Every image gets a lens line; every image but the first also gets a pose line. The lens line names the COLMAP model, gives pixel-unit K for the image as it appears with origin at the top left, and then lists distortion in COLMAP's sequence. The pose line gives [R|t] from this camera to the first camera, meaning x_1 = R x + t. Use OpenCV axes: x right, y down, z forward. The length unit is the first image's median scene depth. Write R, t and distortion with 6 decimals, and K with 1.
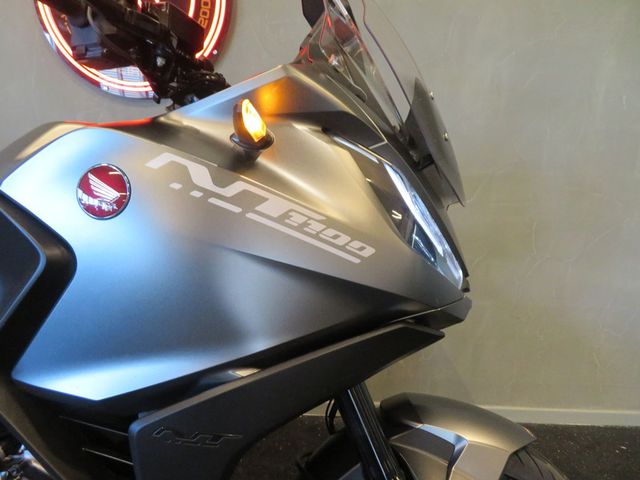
lens RADIAL K [[461.9, 0, 314.6], [0, 461.9, 240.8], [0, 0, 1]] dist [-0.010718, 0.003885]
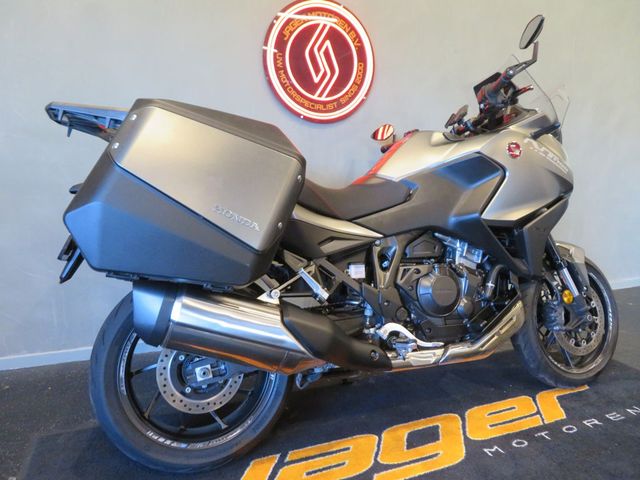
lens RADIAL K [[461.9, 0, 319.9], [0, 461.9, 238.8], [0, 0, 1]] dist [-0.010718, 0.003885]
pose [[0.914720, -0.084096, 0.395242, -2.778602], [0.111601, 0.992637, -0.047077, 0.459320], [-0.388372, 0.087172, 0.917370, -1.222001]]
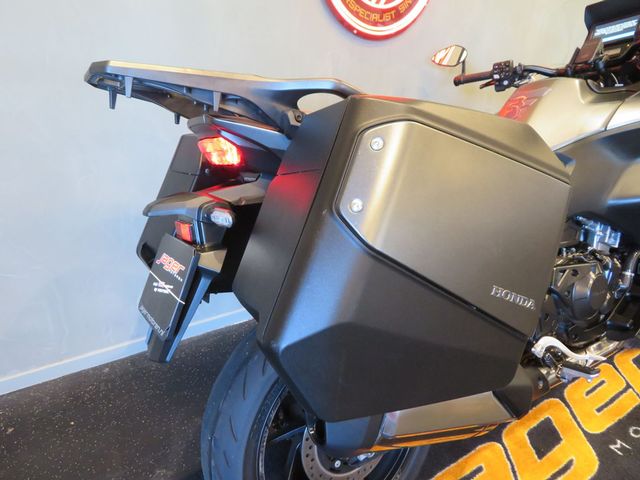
lens RADIAL K [[461.9, 0, 317.5], [0, 461.9, 236.0], [0, 0, 1]] dist [-0.010718, 0.003885]
pose [[0.814325, -0.230281, 0.532772, -3.373486], [0.120892, 0.965087, 0.232361, -0.280410], [-0.567680, -0.124809, 0.813734, 0.026078]]
